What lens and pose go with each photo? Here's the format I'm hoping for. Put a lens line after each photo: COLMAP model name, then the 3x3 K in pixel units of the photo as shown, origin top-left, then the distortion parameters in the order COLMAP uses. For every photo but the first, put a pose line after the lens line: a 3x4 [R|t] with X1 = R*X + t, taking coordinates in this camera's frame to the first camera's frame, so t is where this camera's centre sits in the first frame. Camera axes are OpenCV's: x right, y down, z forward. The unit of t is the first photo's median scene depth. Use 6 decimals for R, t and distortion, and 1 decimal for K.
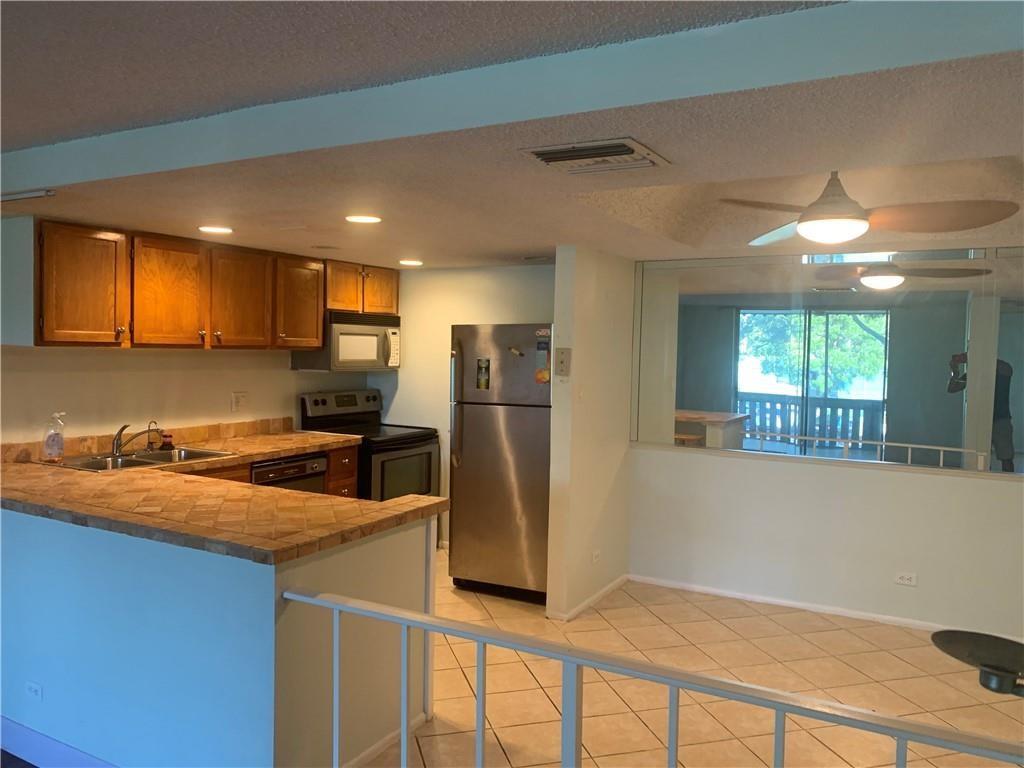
lens RADIAL K [[778.8, 0, 512.0], [0, 778.8, 384.0], [0, 0, 1]] dist [0.003109, -0.002918]
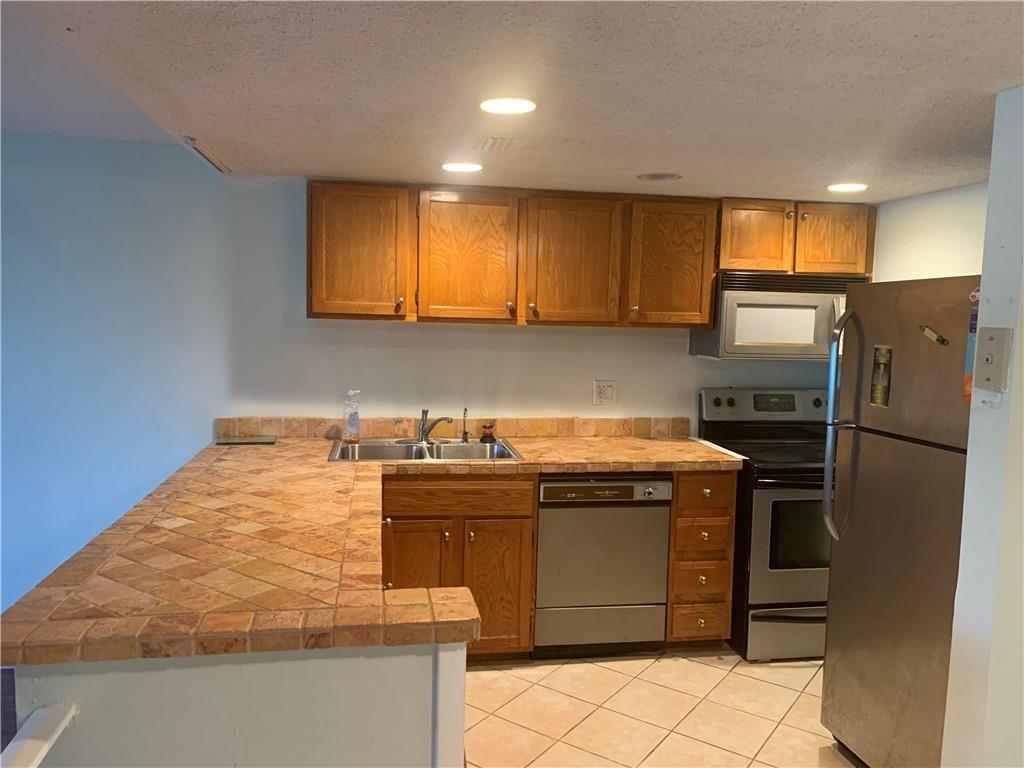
lens RADIAL K [[773.3, 0, 514.4], [0, 773.3, 372.9], [0, 0, 1]] dist [0.093684, -0.130666]
pose [[0.630335, 0.056569, -0.774259, 0.214133], [-0.049253, 0.998246, 0.032836, -0.019852], [0.774759, 0.017437, 0.632016, 0.462123]]
